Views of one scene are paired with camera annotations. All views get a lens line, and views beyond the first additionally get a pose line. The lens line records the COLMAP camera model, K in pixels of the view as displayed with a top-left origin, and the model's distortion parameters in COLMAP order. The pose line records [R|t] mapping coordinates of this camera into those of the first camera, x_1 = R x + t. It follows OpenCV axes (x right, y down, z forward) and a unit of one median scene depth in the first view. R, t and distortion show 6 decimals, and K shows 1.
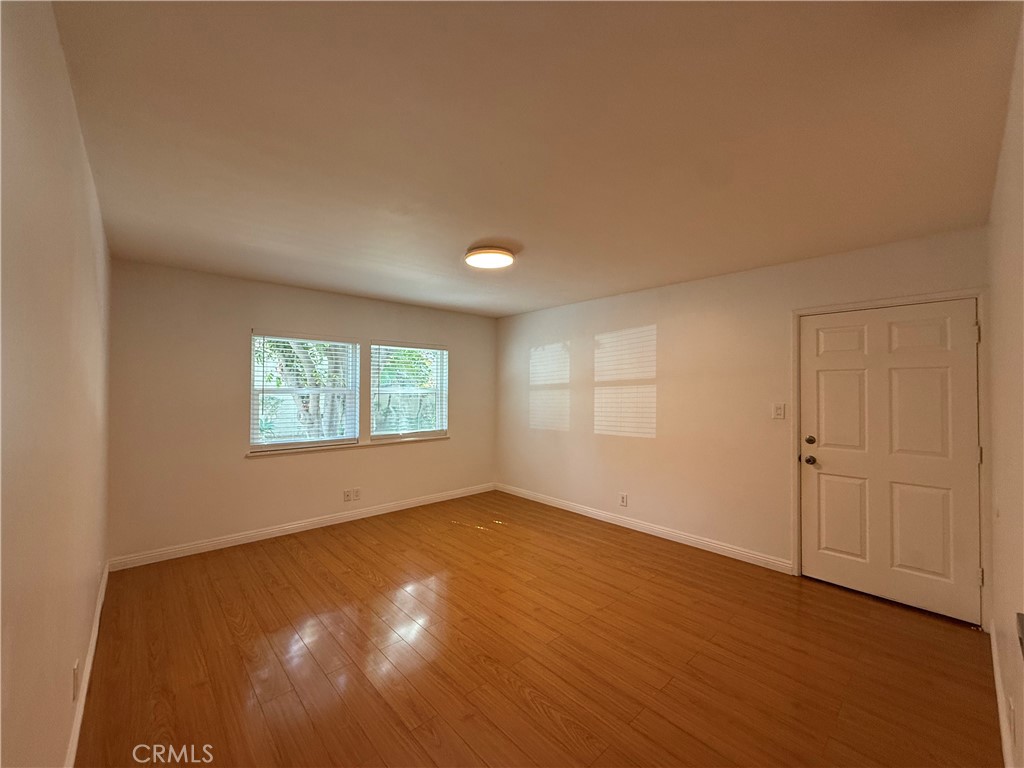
lens RADIAL K [[406.4, 0, 512.0], [0, 406.4, 384.0], [0, 0, 1]] dist [-0.000329, -0.000080]
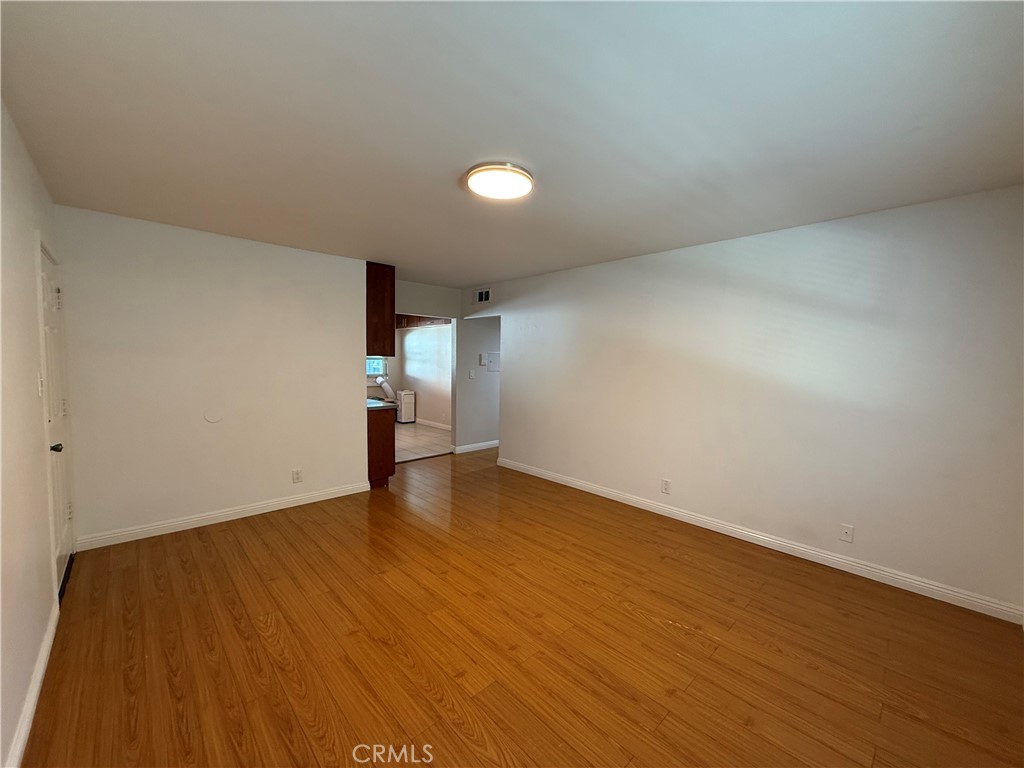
lens RADIAL K [[408.9, 0, 512.0], [0, 408.9, 384.0], [0, 0, 1]] dist [0.000368, -0.000077]
pose [[-0.999705, -0.020194, -0.013463, -0.053603], [-0.020812, 0.998658, 0.047427, 0.016183], [0.012487, 0.047693, -0.998784, 1.256887]]
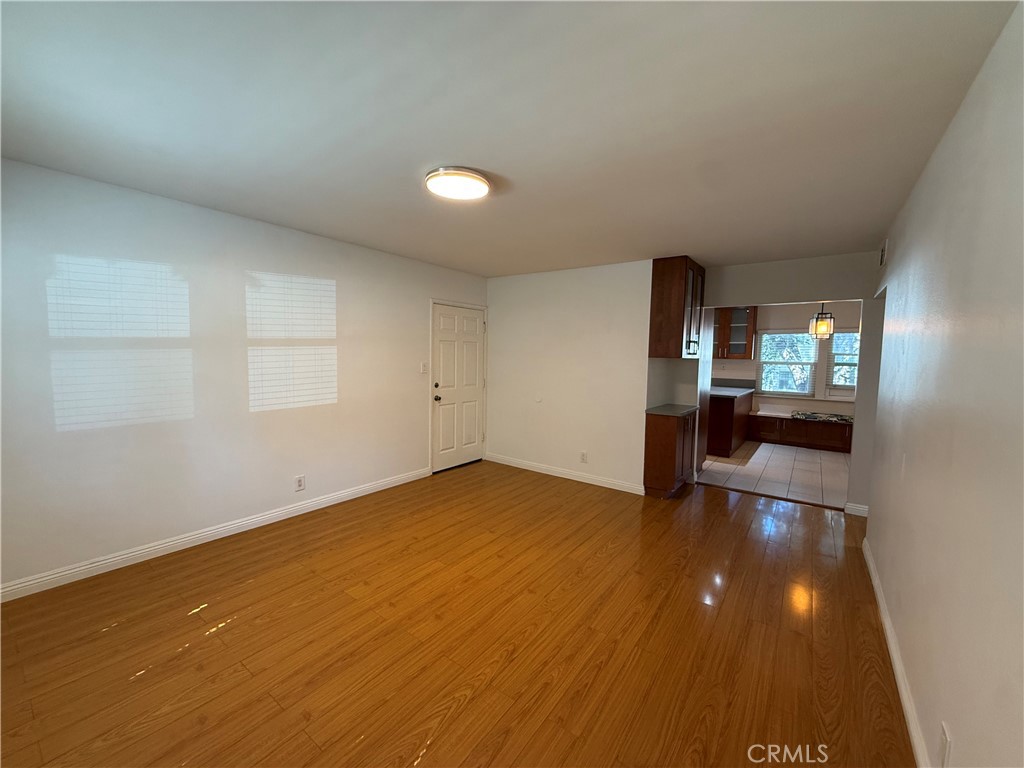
lens RADIAL K [[408.9, 0, 512.0], [0, 408.9, 384.0], [0, 0, 1]] dist [0.000368, -0.000077]
pose [[-0.189404, -0.081275, 0.978530, -0.617305], [-0.035694, 0.996480, 0.075857, 0.003057], [-0.981250, -0.020560, -0.191638, 0.743345]]
